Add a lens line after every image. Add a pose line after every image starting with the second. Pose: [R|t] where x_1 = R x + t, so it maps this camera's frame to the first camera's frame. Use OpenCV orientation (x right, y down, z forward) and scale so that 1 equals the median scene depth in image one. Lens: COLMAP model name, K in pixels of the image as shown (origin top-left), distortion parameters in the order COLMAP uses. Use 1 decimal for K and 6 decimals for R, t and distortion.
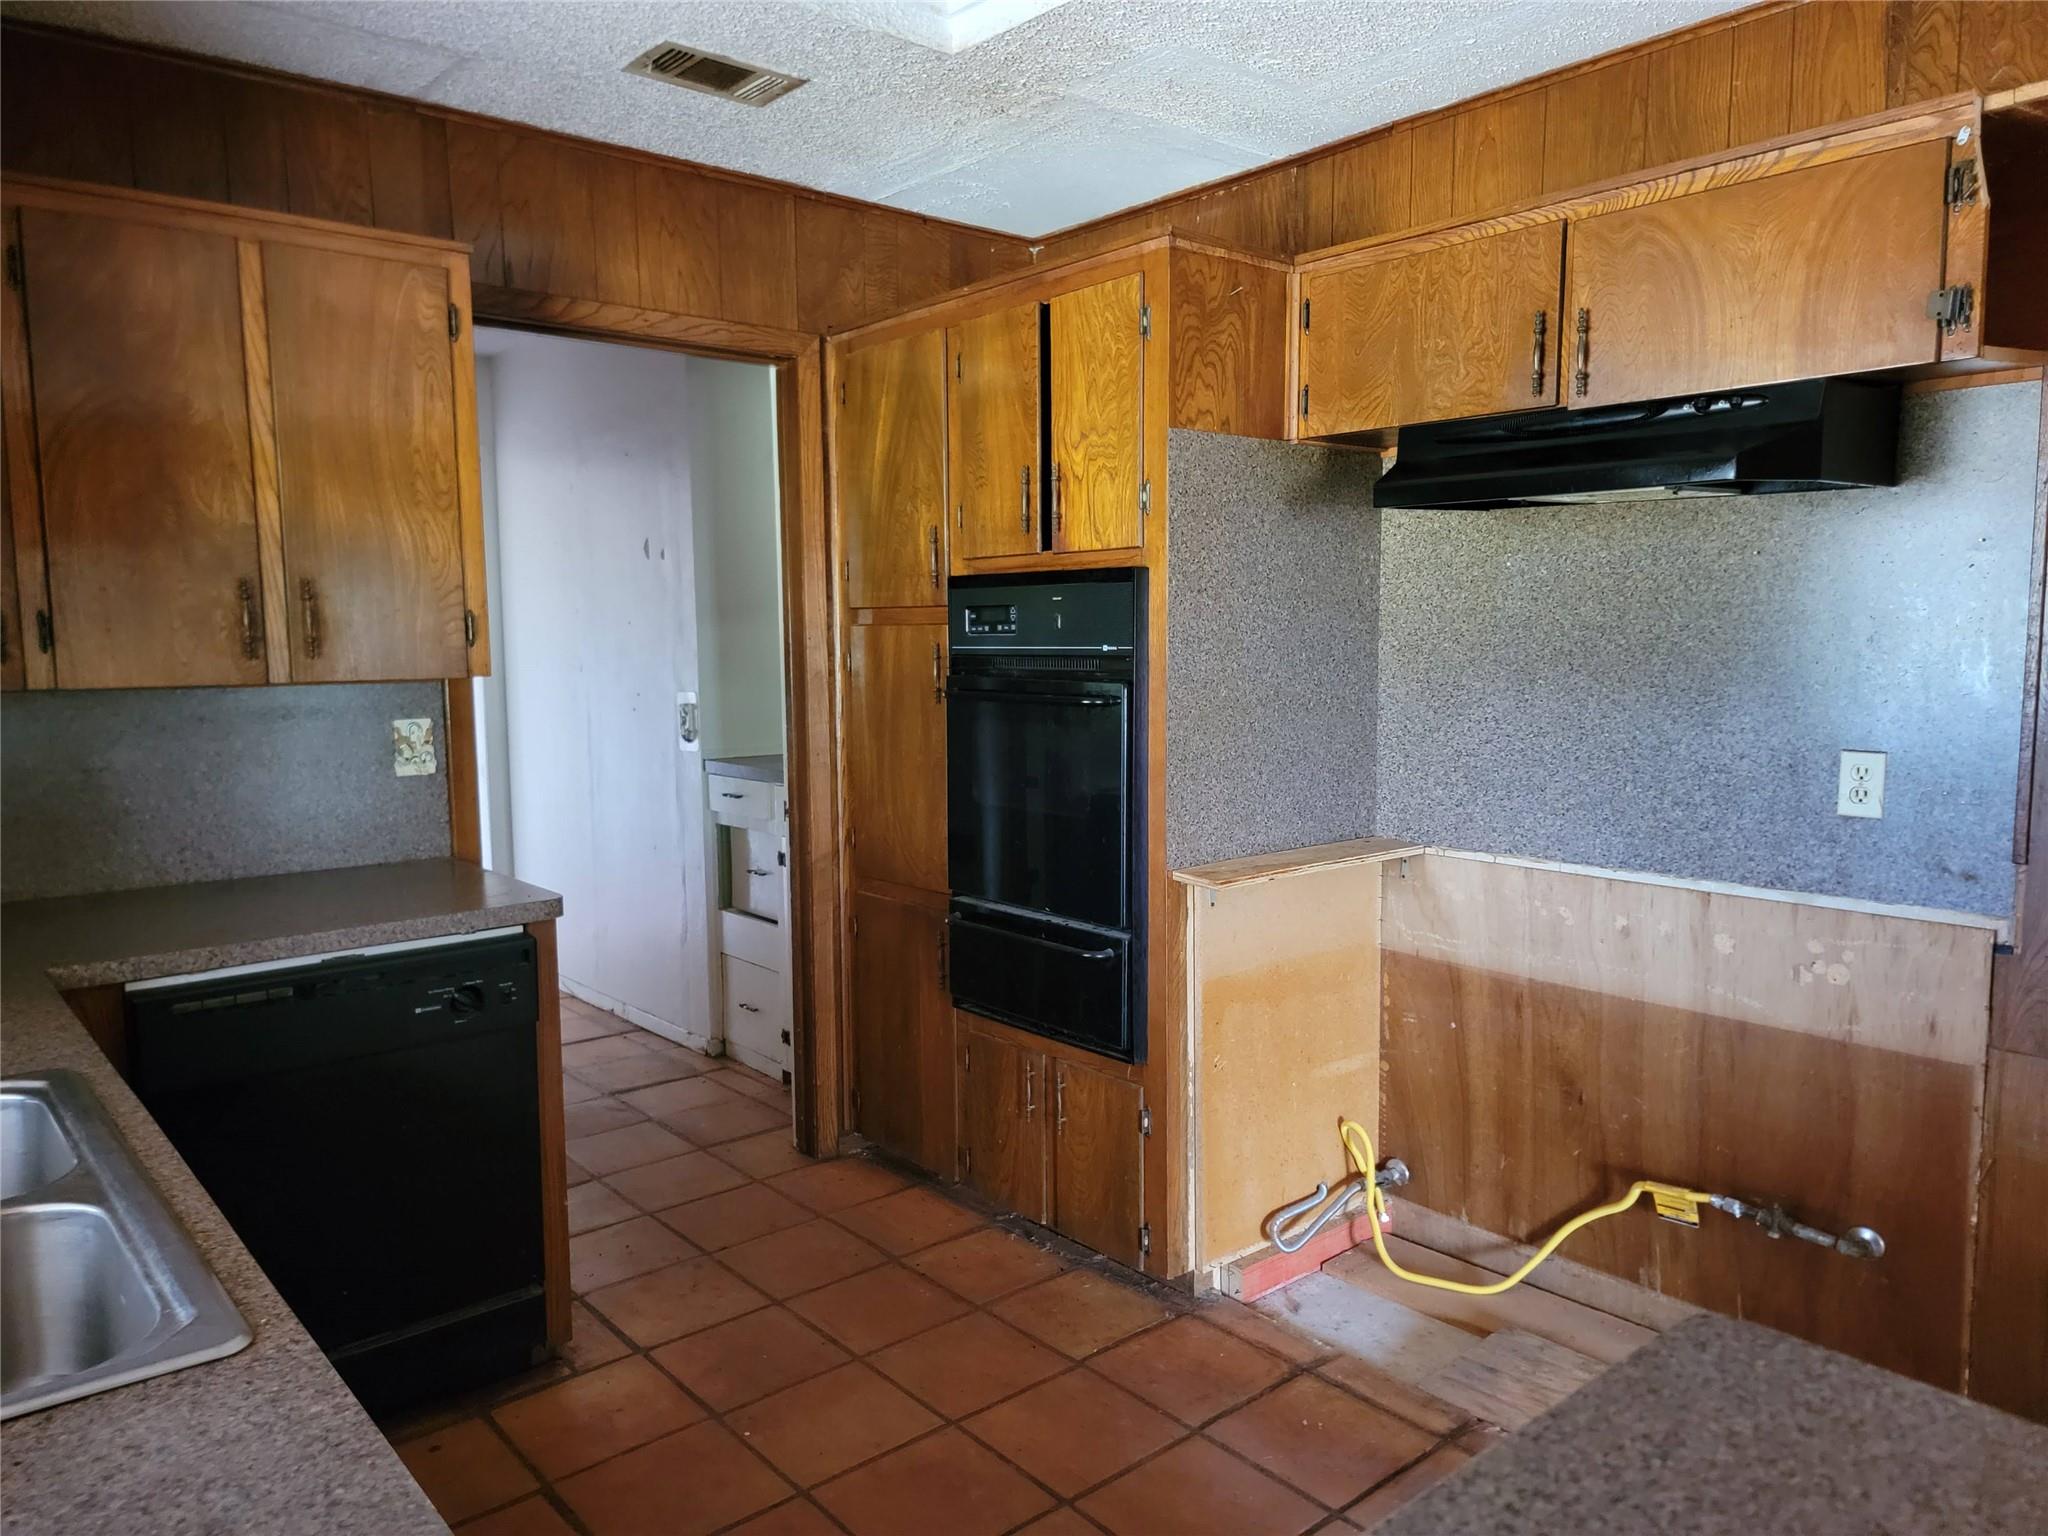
lens RADIAL K [[1453.6, 0, 1028.9], [0, 1453.6, 782.0], [0, 0, 1]] dist [0.052744, -0.050897]
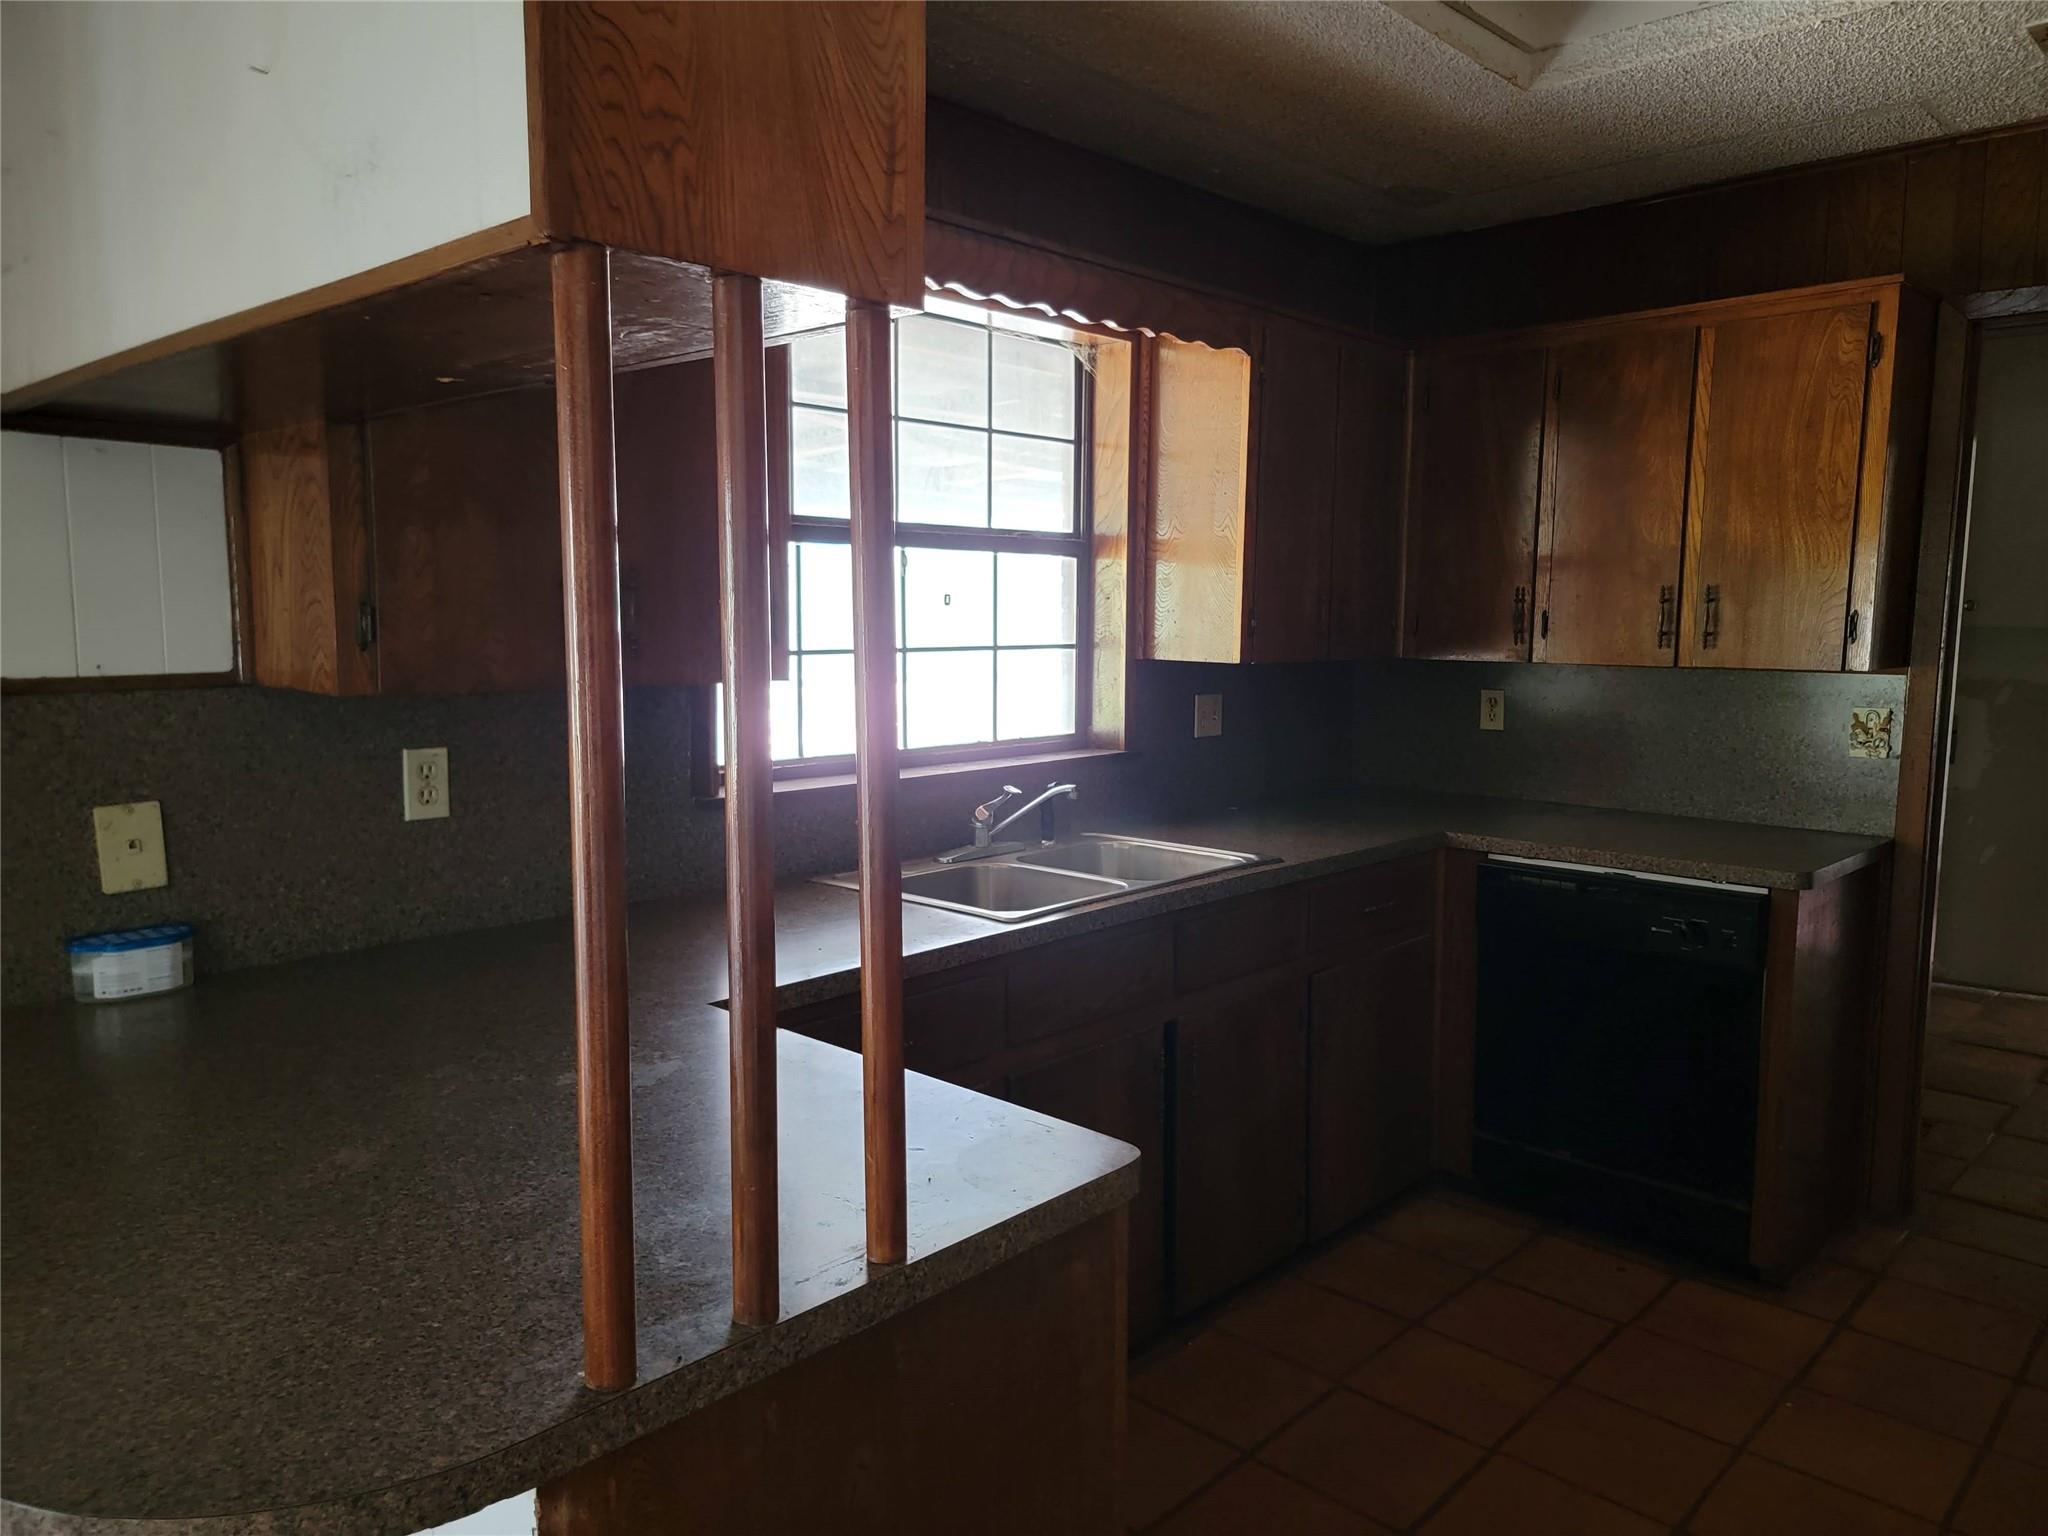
lens RADIAL K [[1465.2, 0, 1024.0], [0, 1465.2, 768.0], [0, 0, 1]] dist [0.058710, -0.006189]
pose [[0.088594, 0.117956, -0.989059, 0.739081], [-0.112704, 0.987774, 0.107707, -0.054311], [0.989671, 0.101929, 0.100805, 0.299138]]
